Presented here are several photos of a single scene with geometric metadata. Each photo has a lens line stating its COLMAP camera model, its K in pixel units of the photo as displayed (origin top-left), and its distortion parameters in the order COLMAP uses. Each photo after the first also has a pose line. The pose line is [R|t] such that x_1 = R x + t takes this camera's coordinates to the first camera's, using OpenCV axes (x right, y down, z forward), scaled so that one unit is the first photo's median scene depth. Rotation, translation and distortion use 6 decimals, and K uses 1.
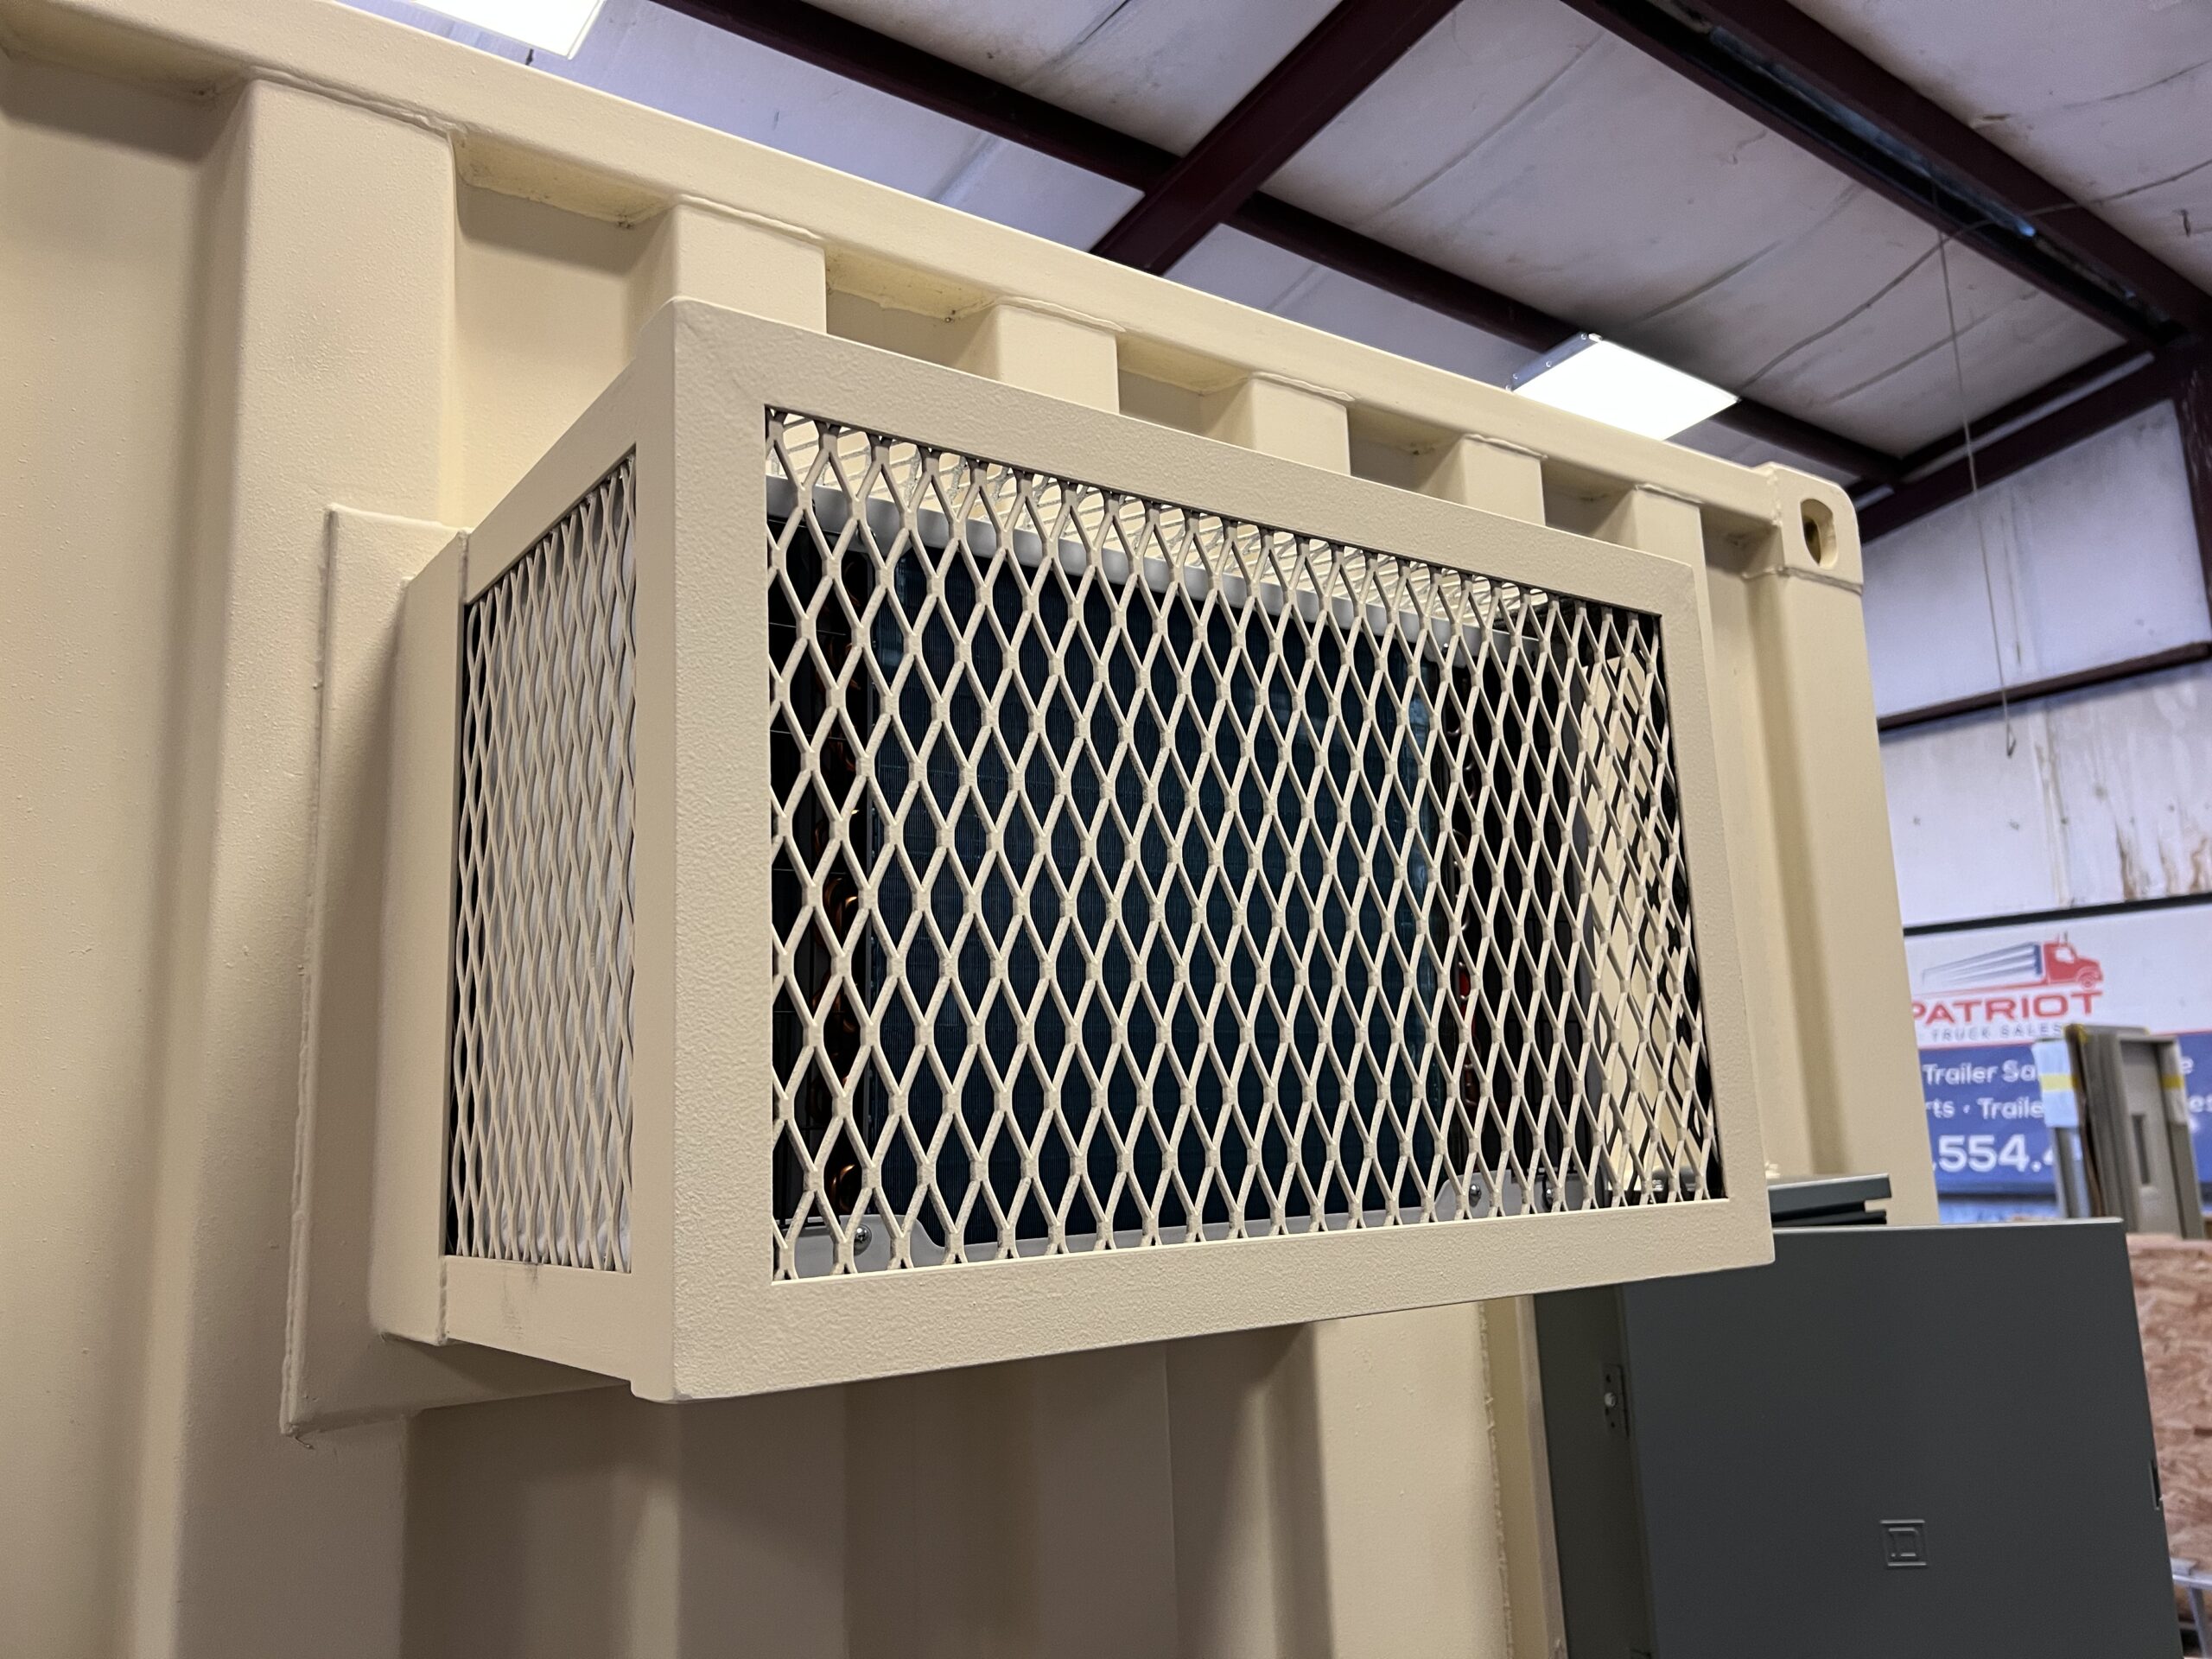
lens RADIAL K [[1664.1, 0, 1104.7], [0, 1664.1, 827.0], [0, 0, 1]] dist [0.023066, -0.025182]
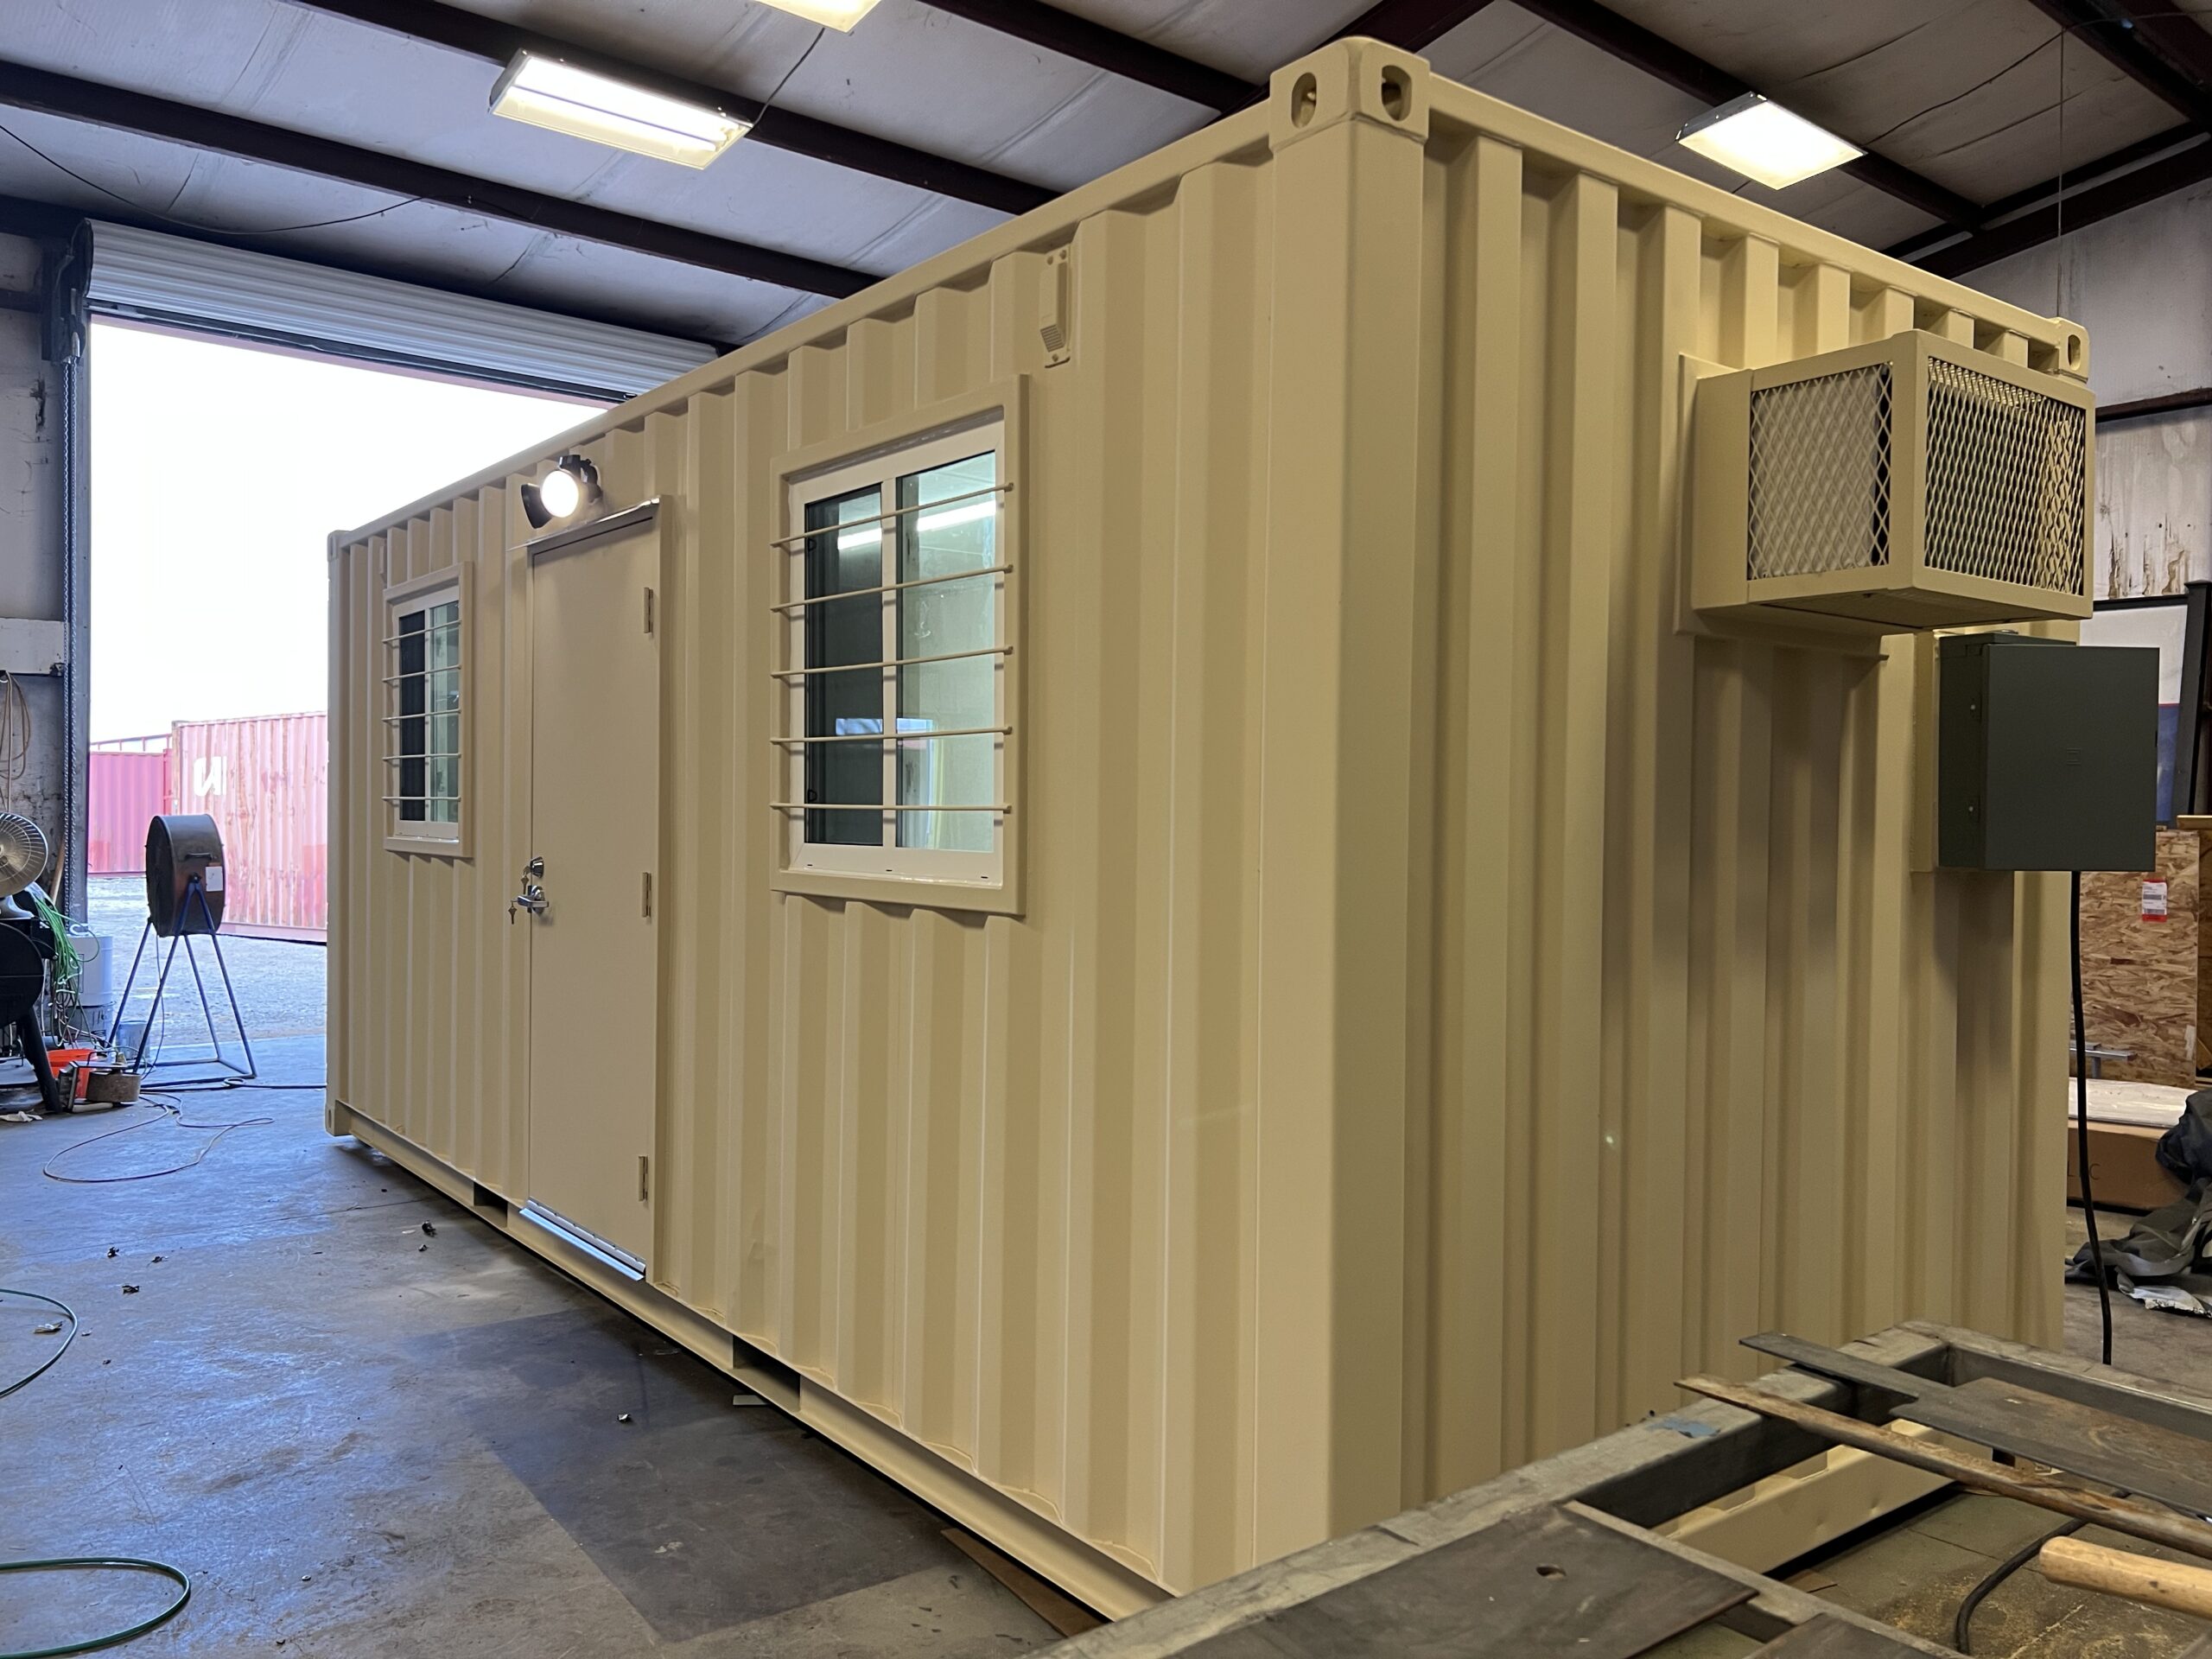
lens RADIAL K [[1664.1, 0, 1104.2], [0, 1664.1, 829.6], [0, 0, 1]] dist [0.023066, -0.025182]
pose [[0.998226, 0.049177, 0.033574, -0.180463], [-0.054699, 0.980119, 0.190719, 0.016819], [-0.023527, -0.192217, 0.981070, -0.249866]]
